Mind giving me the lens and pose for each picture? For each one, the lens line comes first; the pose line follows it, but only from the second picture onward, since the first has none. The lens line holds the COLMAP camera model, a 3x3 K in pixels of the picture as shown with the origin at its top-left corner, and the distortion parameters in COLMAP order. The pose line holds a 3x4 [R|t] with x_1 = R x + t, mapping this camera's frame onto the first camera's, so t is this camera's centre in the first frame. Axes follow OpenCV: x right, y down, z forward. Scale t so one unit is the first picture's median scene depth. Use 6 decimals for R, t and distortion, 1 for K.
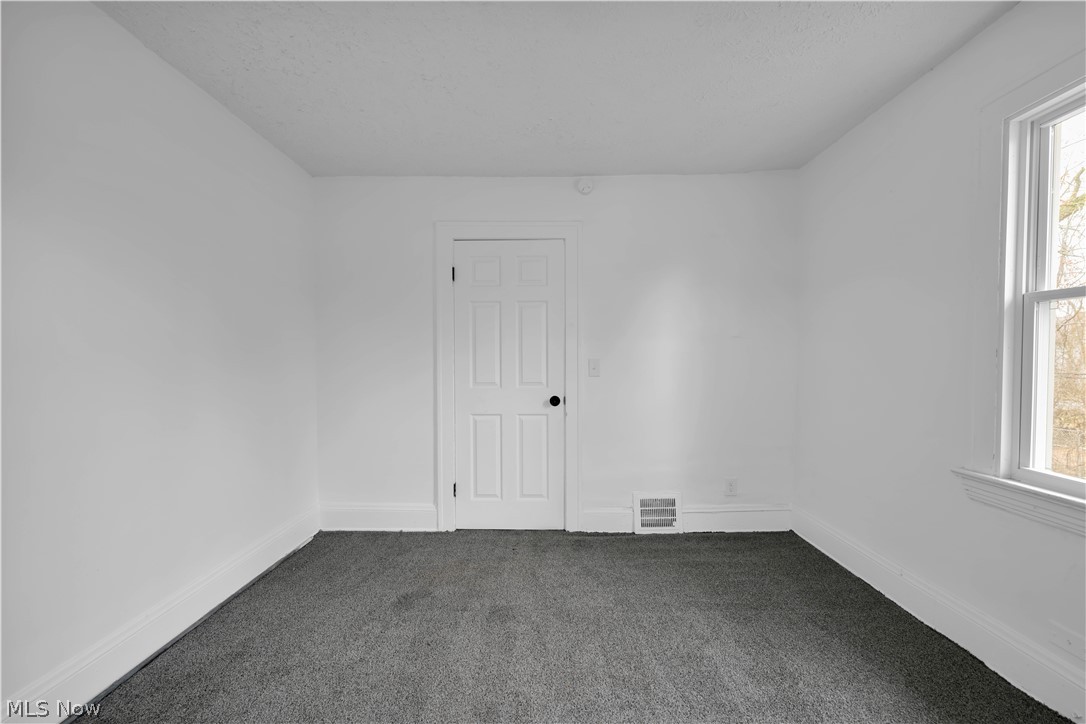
lens RADIAL K [[448.0, 0, 543.5], [0, 448.0, 364.6], [0, 0, 1]] dist [-0.000950, -0.000038]
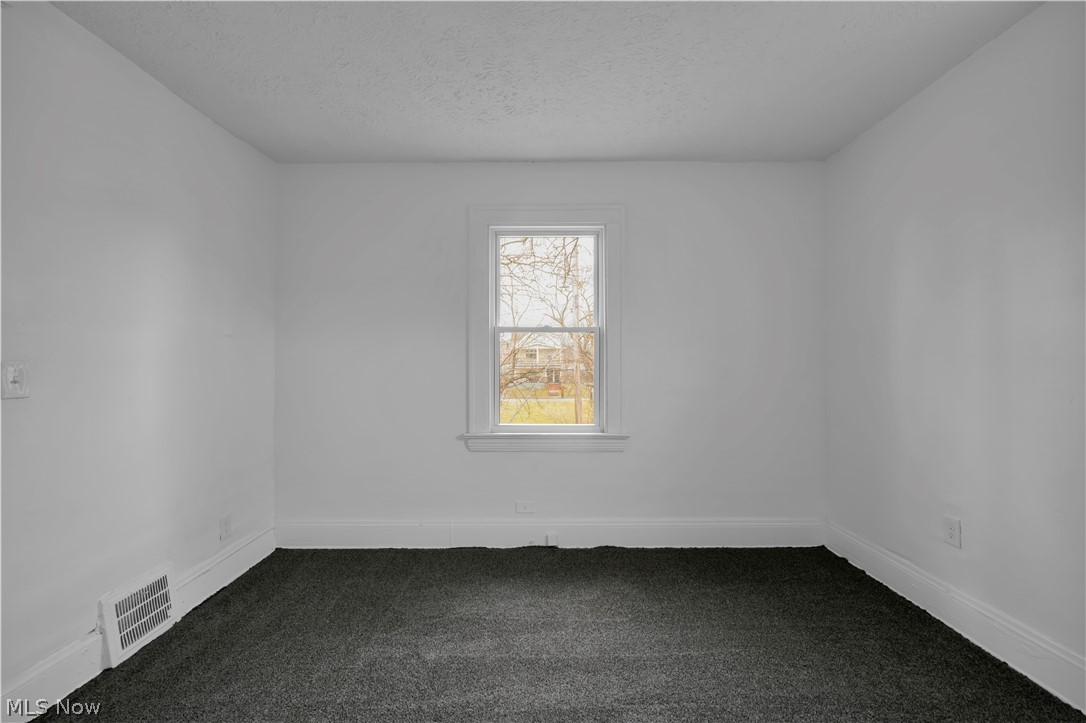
lens RADIAL K [[448.0, 0, 543.5], [0, 448.0, 364.1], [0, 0, 1]] dist [-0.000950, -0.000038]
pose [[-0.022845, 0.001448, 0.999738, -0.399647], [0.011616, 0.999932, -0.001183, -0.003825], [-0.999672, 0.011586, -0.022860, 0.482369]]
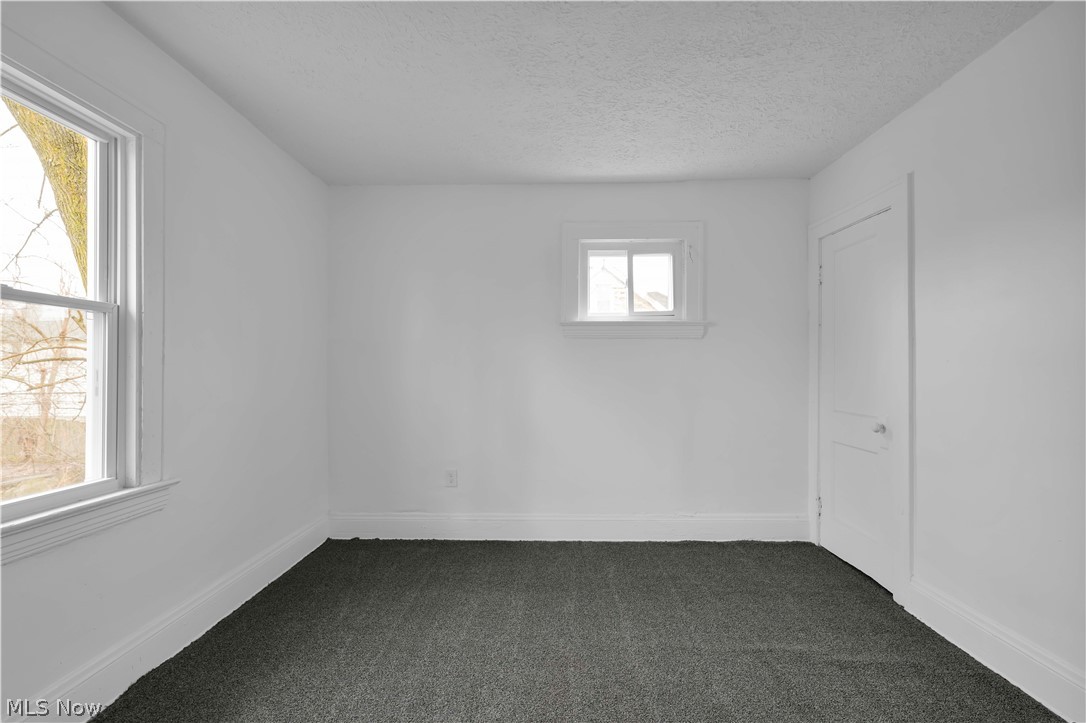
lens RADIAL K [[435.7, 0, 541.2], [0, 435.7, 366.1], [0, 0, 1]] dist [0.001492, 0.000394]
pose [[-0.999914, 0.009663, 0.008835, 0.040978], [0.009617, 0.999940, -0.005238, -0.000917], [-0.008885, -0.005152, -0.999947, 0.881853]]
